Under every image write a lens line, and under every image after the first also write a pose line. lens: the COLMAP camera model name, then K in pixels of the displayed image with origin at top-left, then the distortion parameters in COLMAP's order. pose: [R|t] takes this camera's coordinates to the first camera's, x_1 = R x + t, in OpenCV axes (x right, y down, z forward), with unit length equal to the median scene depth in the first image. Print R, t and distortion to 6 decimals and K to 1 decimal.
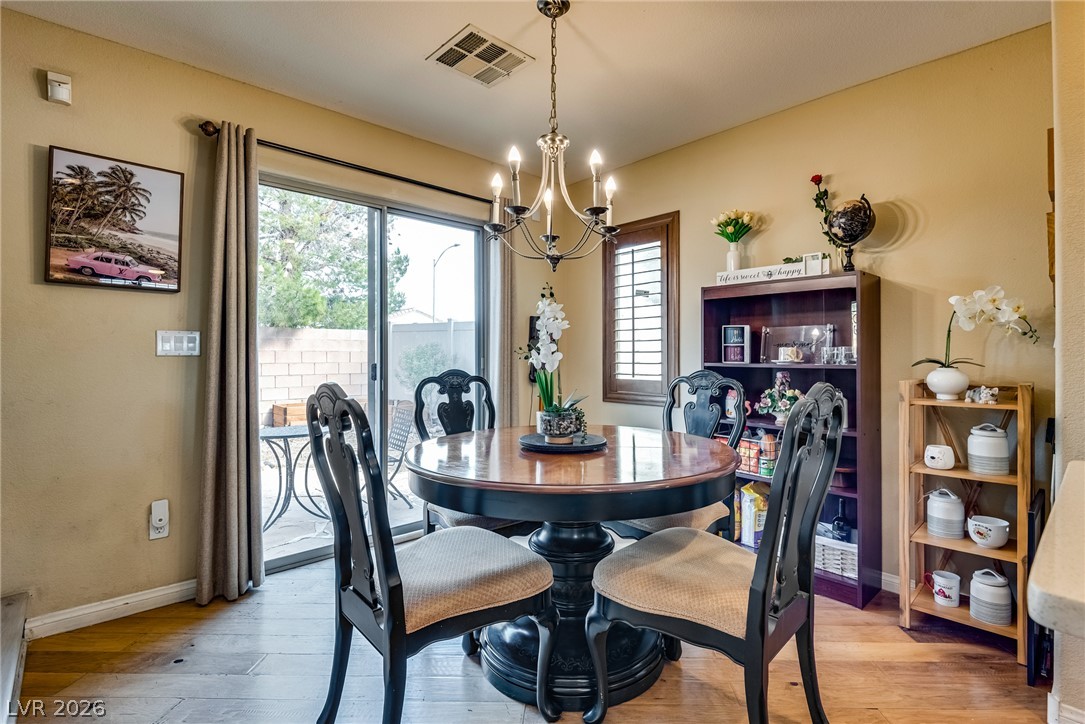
lens RADIAL K [[491.5, 0, 531.7], [0, 491.5, 352.7], [0, 0, 1]] dist [-0.000345, -0.002511]
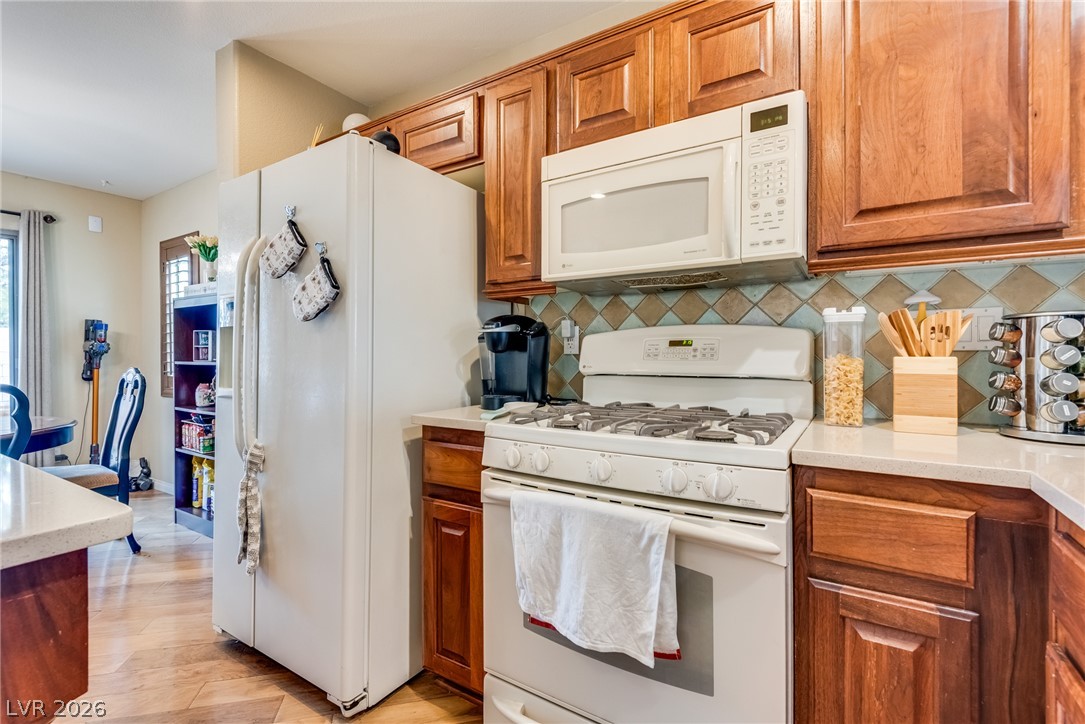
lens RADIAL K [[491.5, 0, 545.8], [0, 491.5, 360.3], [0, 0, 1]] dist [-0.000345, -0.002511]
pose [[0.963551, -0.006606, 0.267444, 1.085765], [0.002075, 0.999850, 0.017221, -0.002004], [-0.267518, -0.016038, 0.963419, -0.473747]]
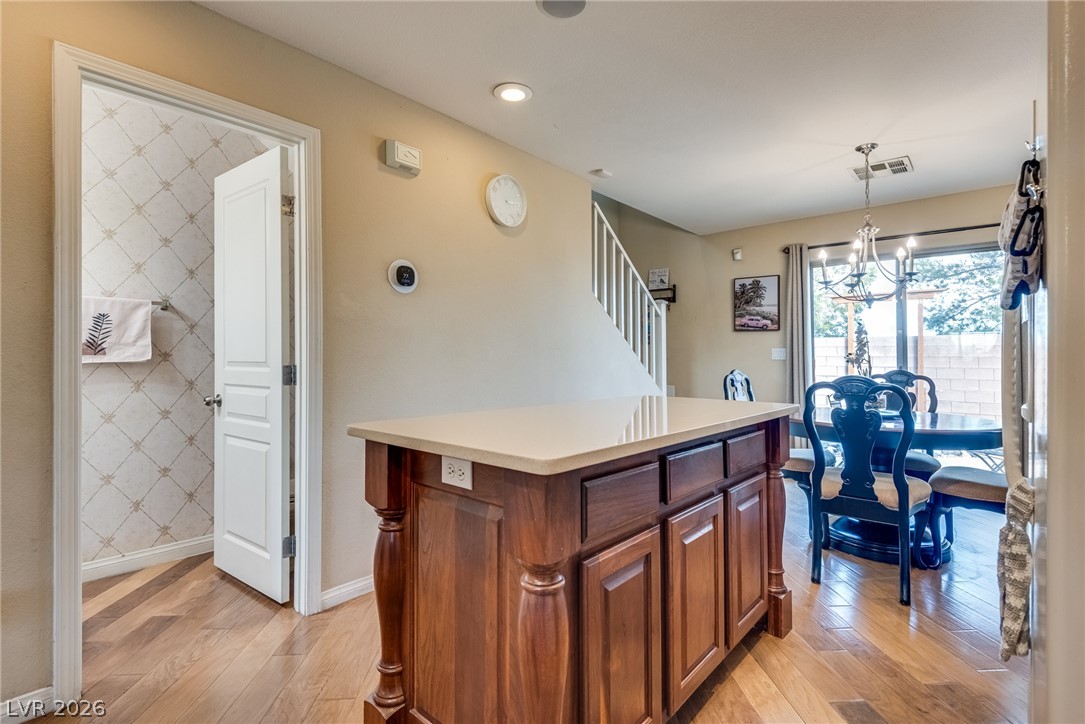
lens RADIAL K [[498.2, 0, 549.4], [0, 498.2, 352.7], [0, 0, 1]] dist [-0.006452, -0.000261]
pose [[0.103641, -0.012253, -0.994539, 1.331691], [0.000503, 0.999925, -0.012267, 0.000413], [0.994615, 0.000771, 0.103639, -0.213640]]
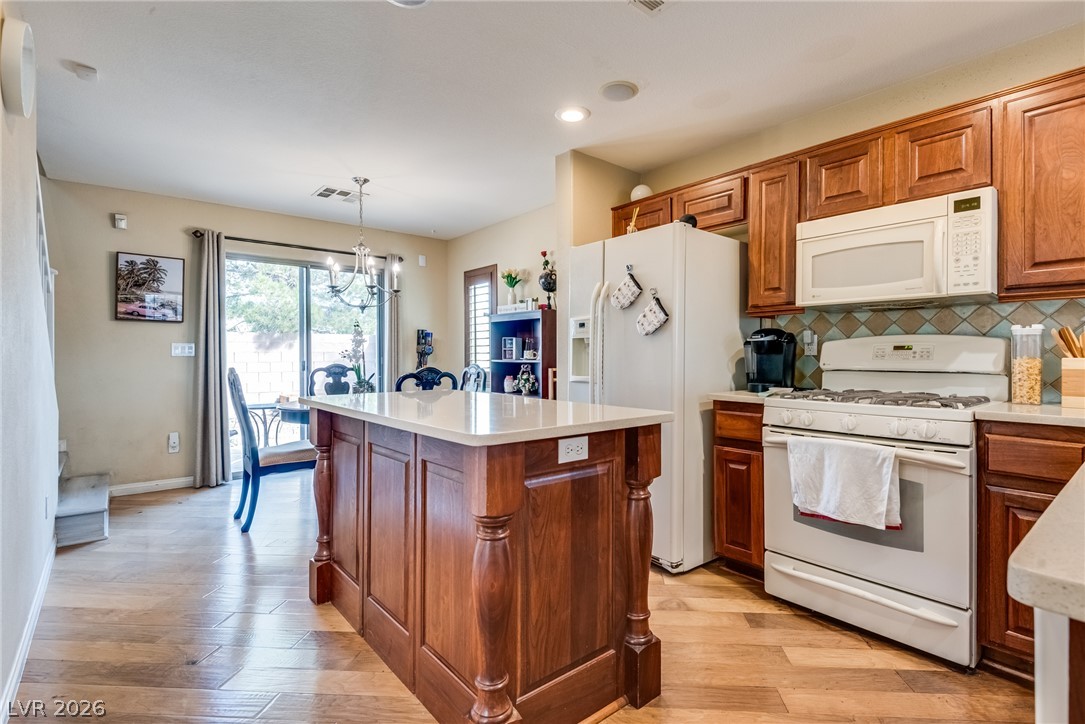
lens RADIAL K [[522.2, 0, 568.6], [0, 522.2, 358.6], [0, 0, 1]] dist [0.002283, -0.008746]
pose [[0.999503, -0.002246, -0.031434, 0.809877], [0.002653, 0.999913, 0.012903, -0.007606], [0.031402, -0.012980, 0.999423, -0.937018]]
